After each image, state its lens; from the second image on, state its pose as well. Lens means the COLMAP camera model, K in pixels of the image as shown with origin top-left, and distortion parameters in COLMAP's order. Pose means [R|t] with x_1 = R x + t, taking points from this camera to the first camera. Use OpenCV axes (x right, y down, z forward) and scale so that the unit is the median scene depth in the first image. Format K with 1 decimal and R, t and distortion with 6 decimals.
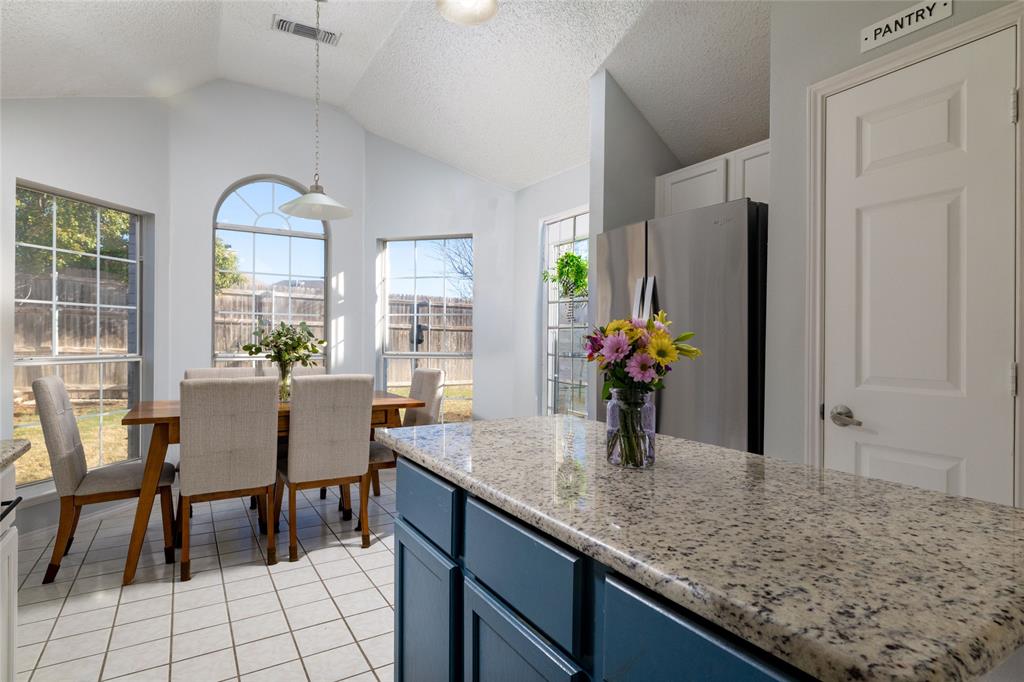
lens RADIAL K [[538.4, 0, 512.0], [0, 538.4, 341.0], [0, 0, 1]] dist [0.002771, 0.000114]
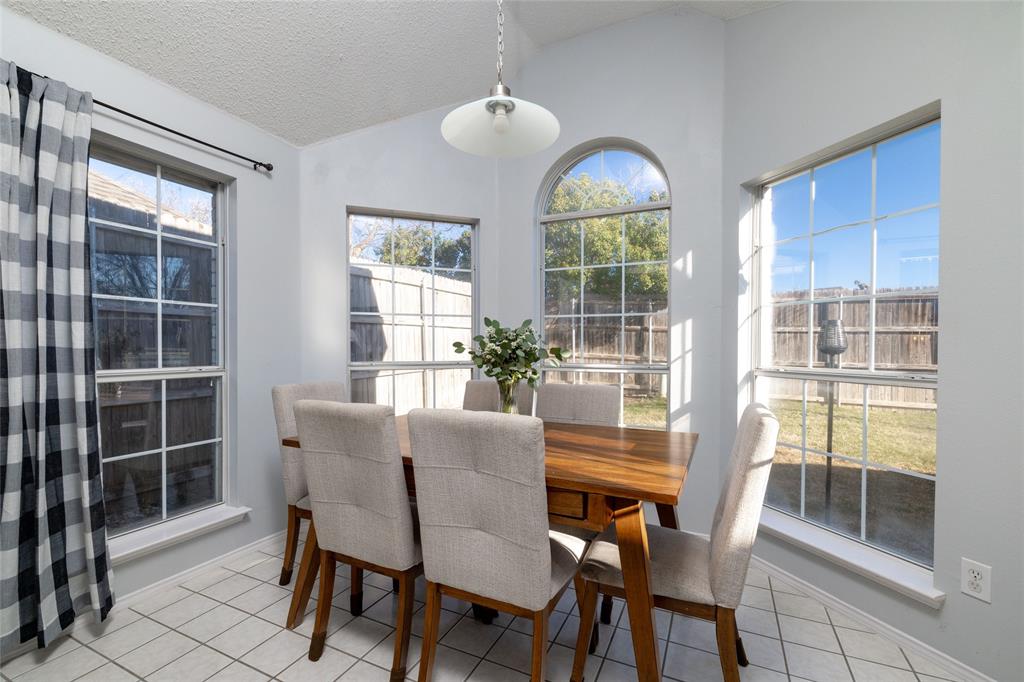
lens RADIAL K [[452.0, 0, 511.2], [0, 452.0, 347.5], [0, 0, 1]] dist [0.001443, 0.000348]
pose [[0.550252, -0.000864, -0.834998, 0.051070], [-0.001971, 0.999995, -0.002333, 0.002298], [0.834996, 0.002930, 0.550248, 0.606680]]
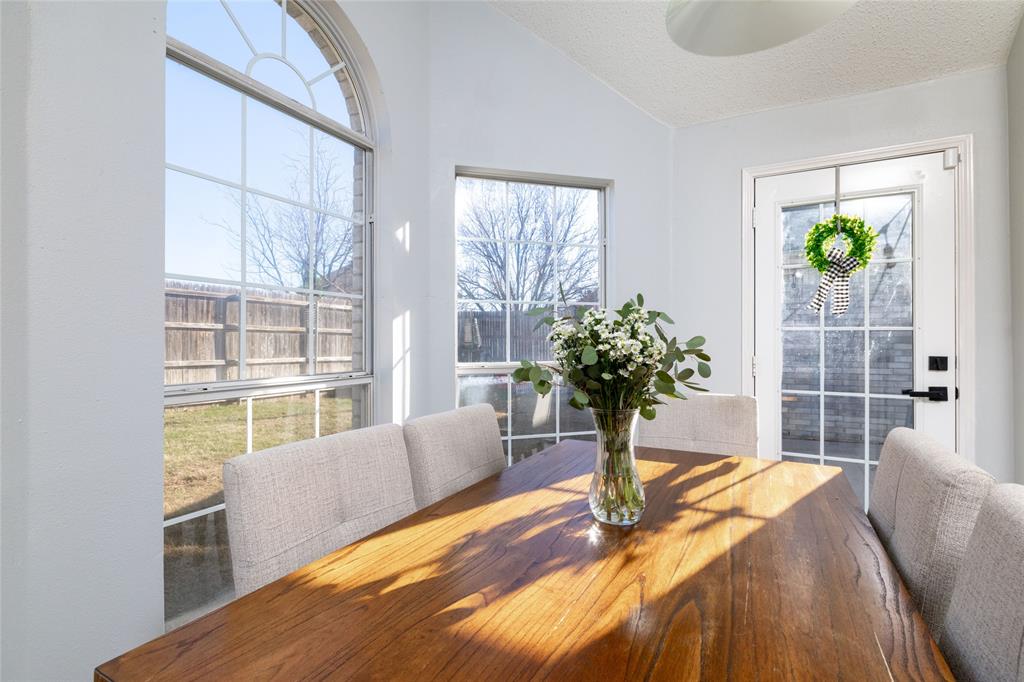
lens RADIAL K [[473.7, 0, 512.0], [0, 473.7, 341.0], [0, 0, 1]] dist [-0.001782, -0.000107]
pose [[0.865153, -0.008452, 0.501437, -0.564696], [0.010269, 0.999947, -0.000863, -0.003594], [-0.501403, 0.005896, 0.865194, 0.670893]]
